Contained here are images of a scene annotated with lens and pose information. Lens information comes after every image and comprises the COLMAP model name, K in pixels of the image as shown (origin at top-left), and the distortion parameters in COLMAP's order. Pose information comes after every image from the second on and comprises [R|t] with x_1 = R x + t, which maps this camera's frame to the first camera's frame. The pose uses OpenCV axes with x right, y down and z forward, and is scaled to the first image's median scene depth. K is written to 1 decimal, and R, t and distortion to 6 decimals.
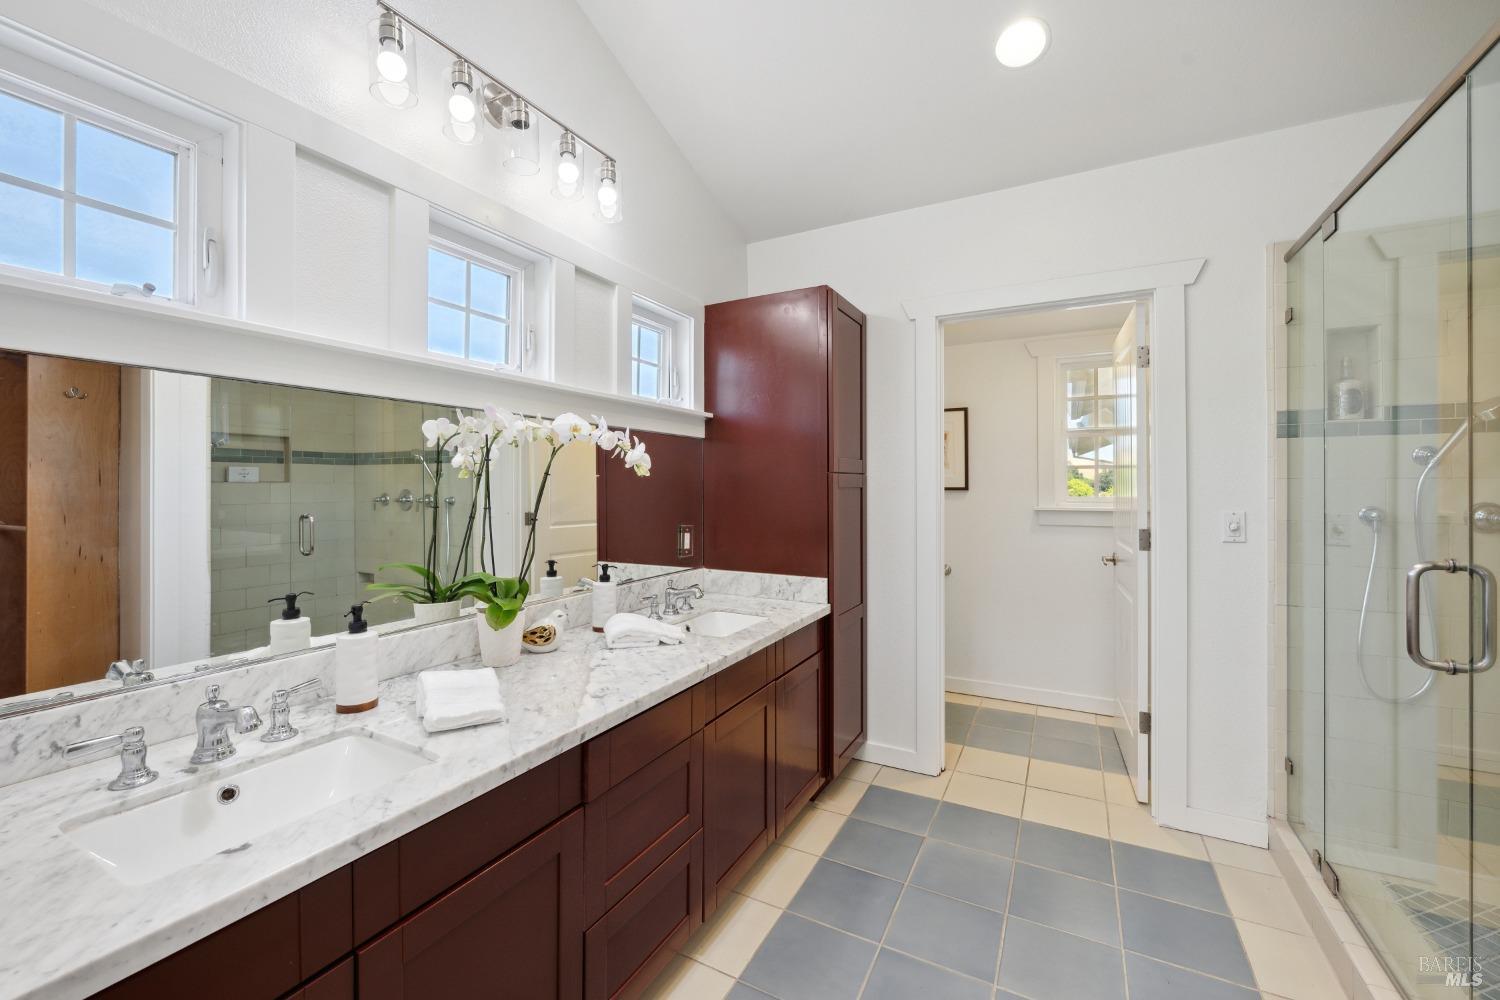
lens RADIAL K [[592.0, 0, 754.5], [0, 592.0, 487.0], [0, 0, 1]] dist [-0.009406, 0.001785]
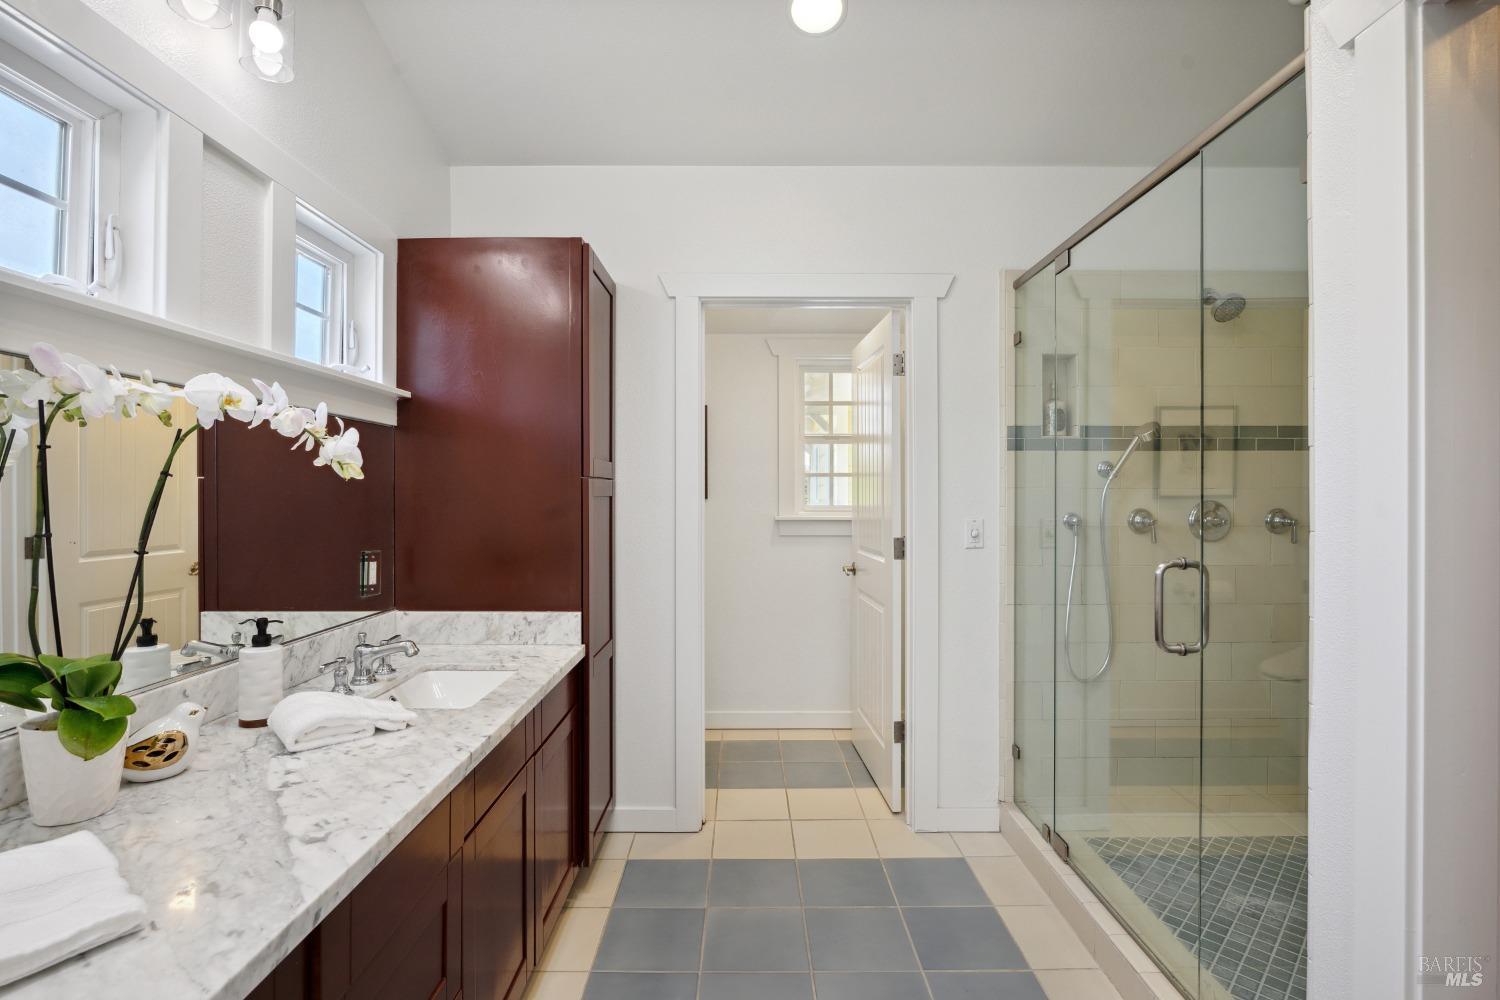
lens RADIAL K [[689.2, 0, 742.2], [0, 689.2, 494.3], [0, 0, 1]] dist [-0.013195, 0.001834]
pose [[0.884018, 0.001045, 0.467451, -0.129279], [-0.001235, 0.999999, 0.000100, -0.002196], [-0.467451, -0.000665, 0.884019, 0.105552]]
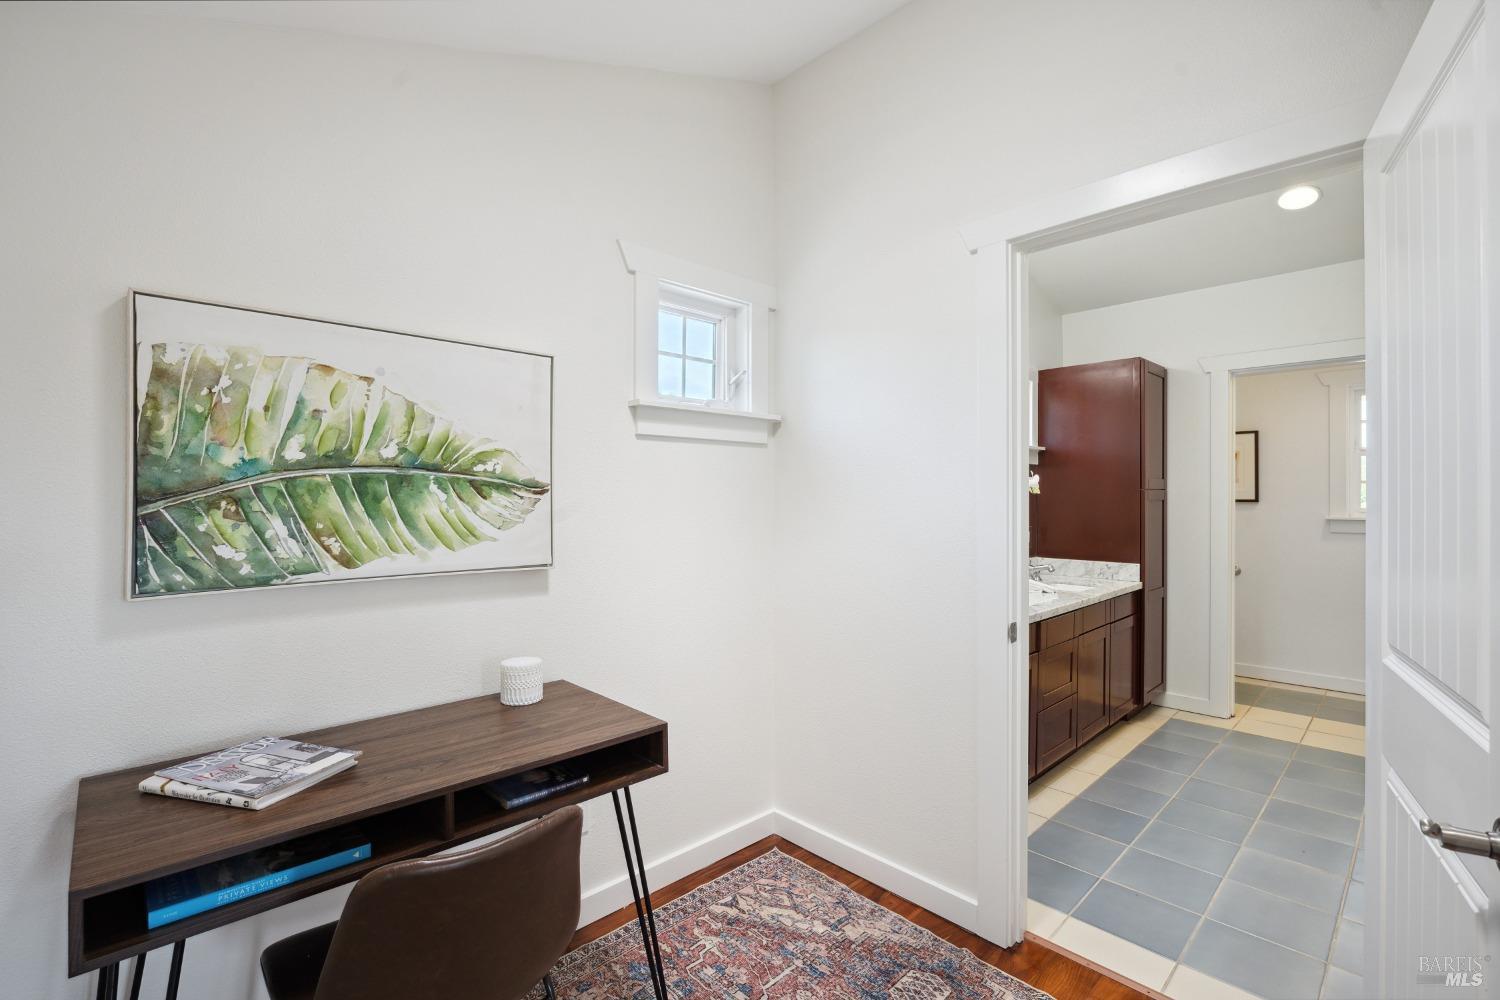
lens RADIAL K [[689.2, 0, 746.0], [0, 689.2, 508.3], [0, 0, 1]] dist [-0.013195, 0.001834]
pose [[0.953090, 0.001857, -0.302682, -0.316026], [0.002129, 0.999915, 0.012838, -0.002221], [0.302680, -0.012880, 0.953005, -0.966742]]
